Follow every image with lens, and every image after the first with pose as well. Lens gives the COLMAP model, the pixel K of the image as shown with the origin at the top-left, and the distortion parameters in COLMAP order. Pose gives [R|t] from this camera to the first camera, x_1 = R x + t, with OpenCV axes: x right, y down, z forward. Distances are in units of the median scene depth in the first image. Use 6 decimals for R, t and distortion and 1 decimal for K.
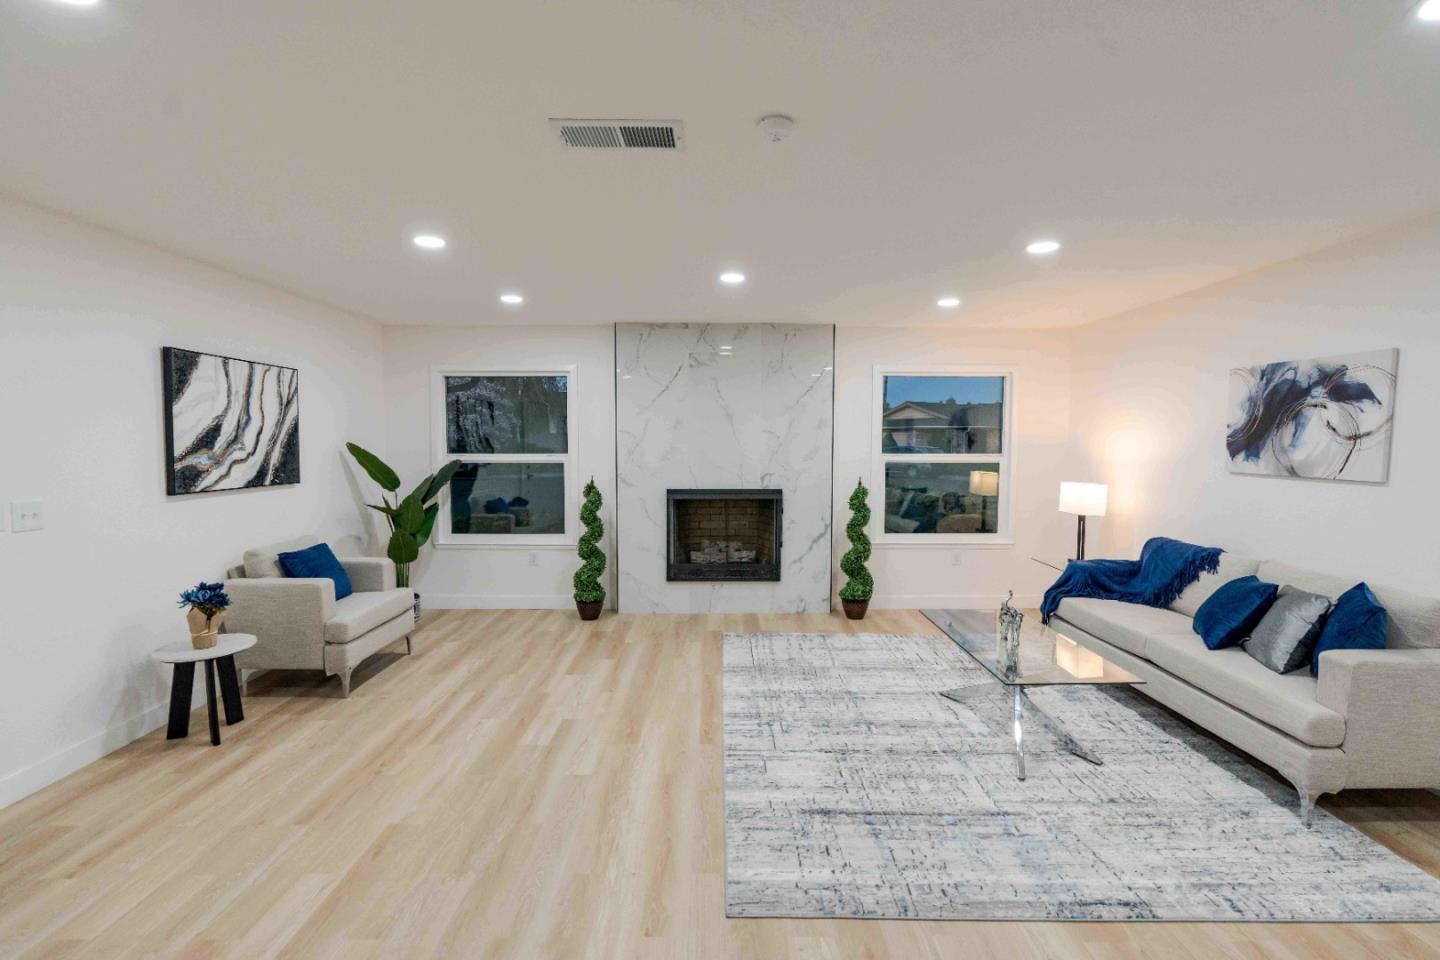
lens RADIAL K [[659.0, 0, 717.2], [0, 659.0, 482.2], [0, 0, 1]] dist [0.000503, -0.000202]
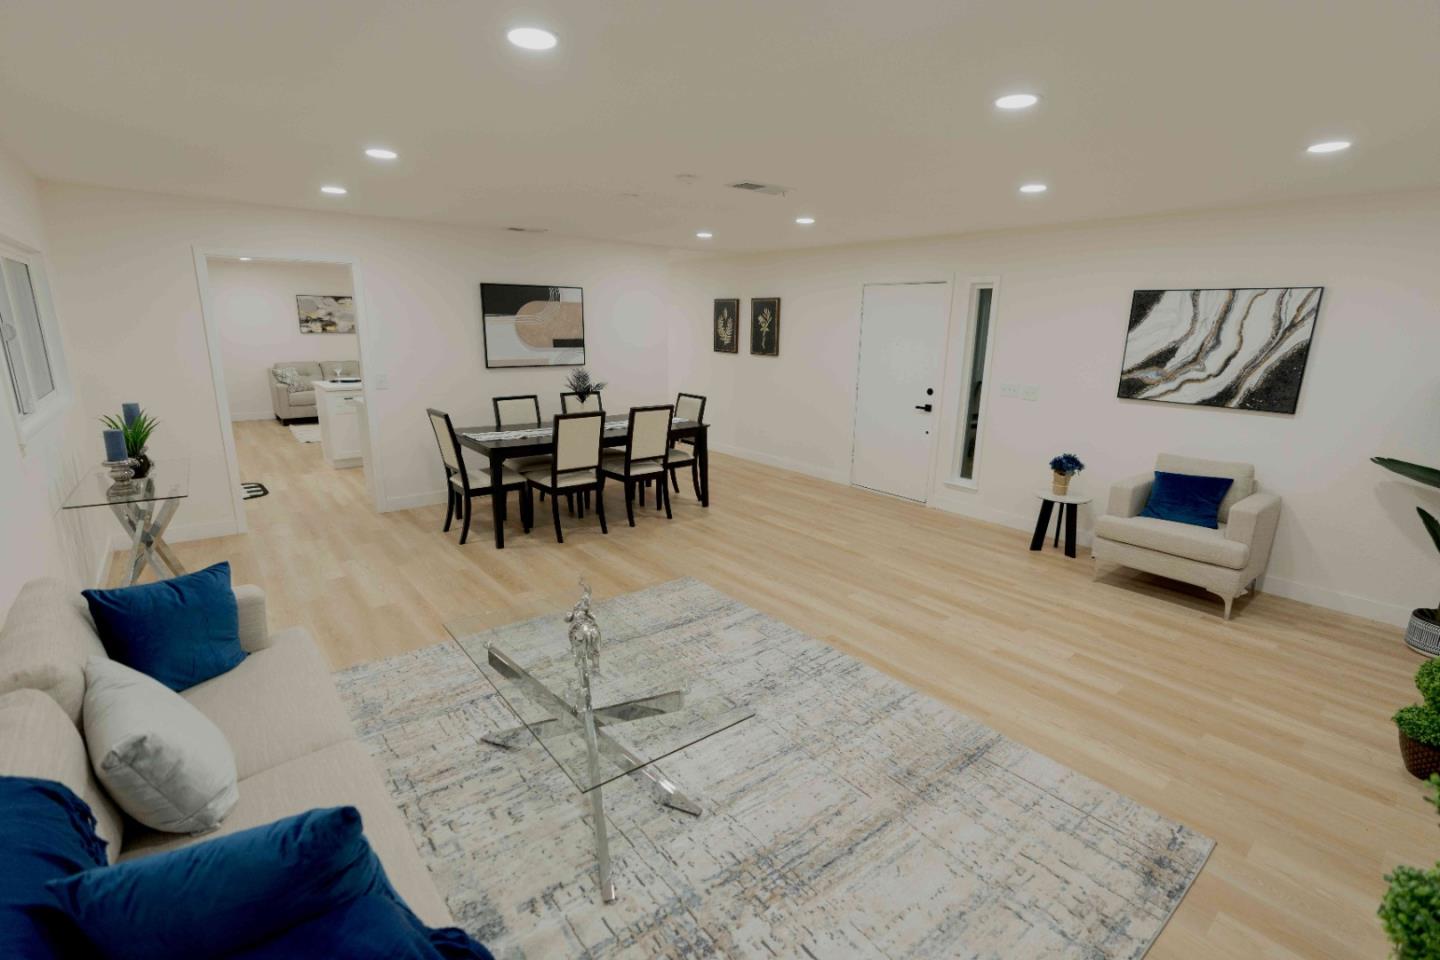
lens RADIAL K [[659.0, 0, 717.3], [0, 659.0, 480.1], [0, 0, 1]] dist [0.000503, -0.000202]
pose [[-0.783219, 0.126844, -0.608670, 0.663532], [-0.061663, 0.958294, 0.279051, -0.136777], [0.618681, 0.256091, -0.742732, 1.399146]]
